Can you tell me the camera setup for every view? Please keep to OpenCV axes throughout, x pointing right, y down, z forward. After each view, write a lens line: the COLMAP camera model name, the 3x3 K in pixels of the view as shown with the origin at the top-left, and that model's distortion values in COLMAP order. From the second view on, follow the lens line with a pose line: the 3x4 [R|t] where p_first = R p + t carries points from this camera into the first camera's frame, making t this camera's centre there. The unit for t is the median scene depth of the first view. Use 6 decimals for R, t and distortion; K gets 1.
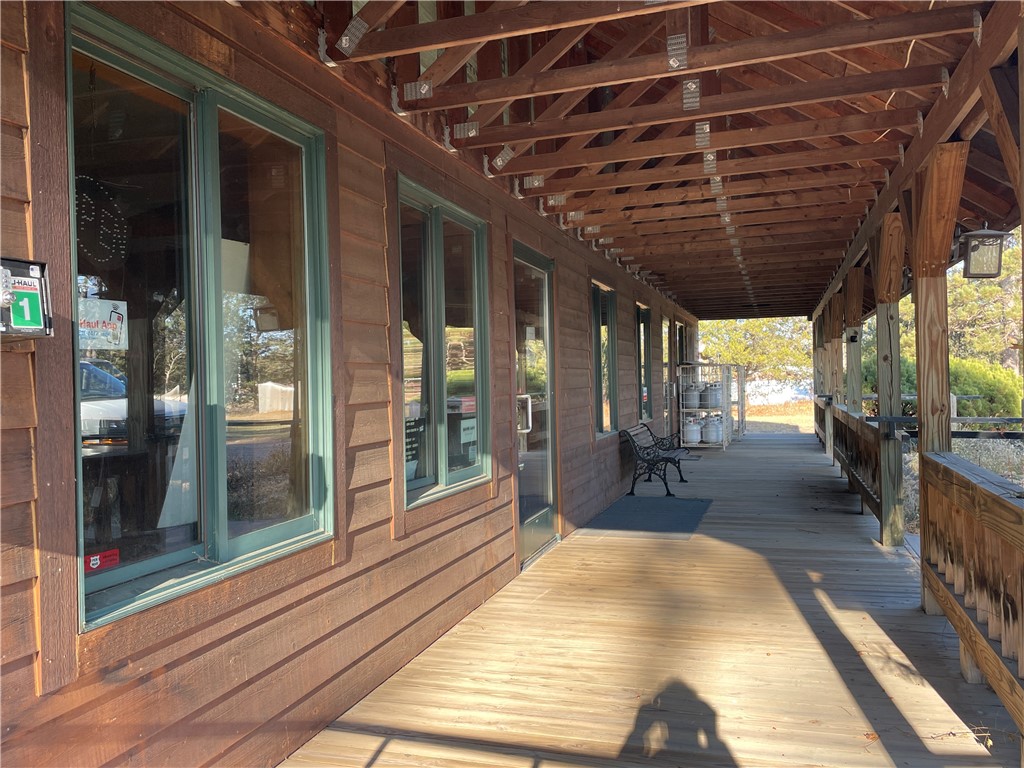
lens RADIAL K [[824.7, 0, 510.3], [0, 824.7, 385.4], [0, 0, 1]] dist [0.000359, -0.000136]
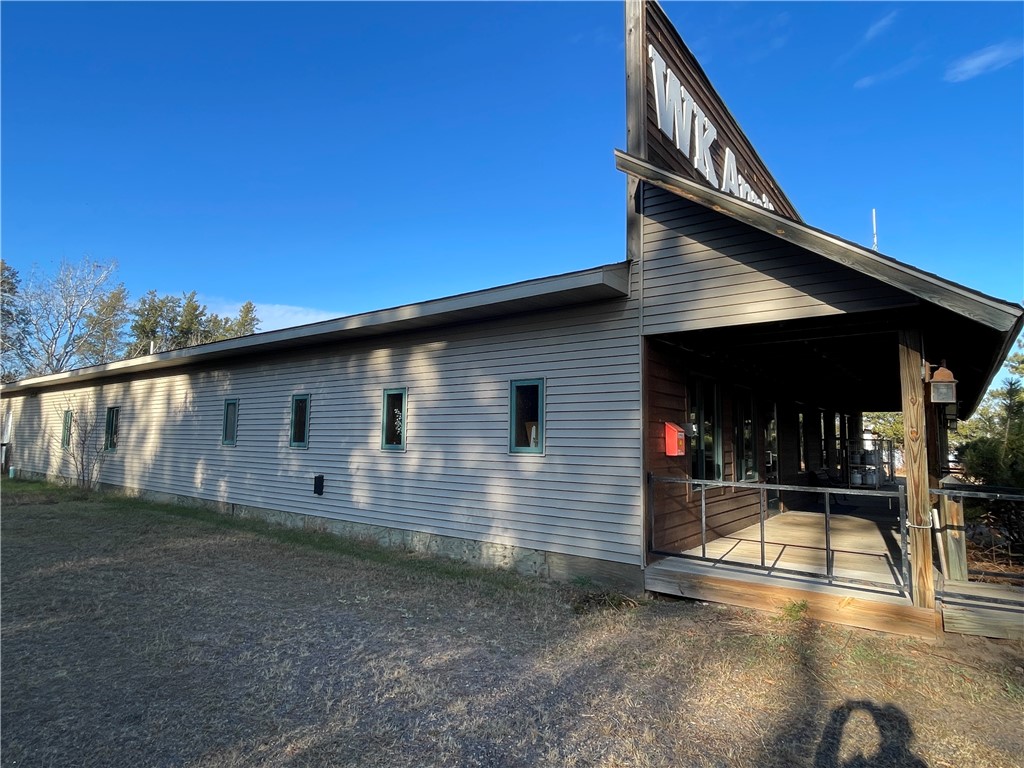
lens RADIAL K [[576.2, 0, 513.7], [0, 576.2, 382.8], [0, 0, 1]] dist [-0.000154, 0.000097]
pose [[0.941333, 0.003209, -0.337463, -0.054762], [-0.038258, 0.994523, -0.097260, 0.002153], [0.335302, 0.104464, 0.936301, -0.429619]]
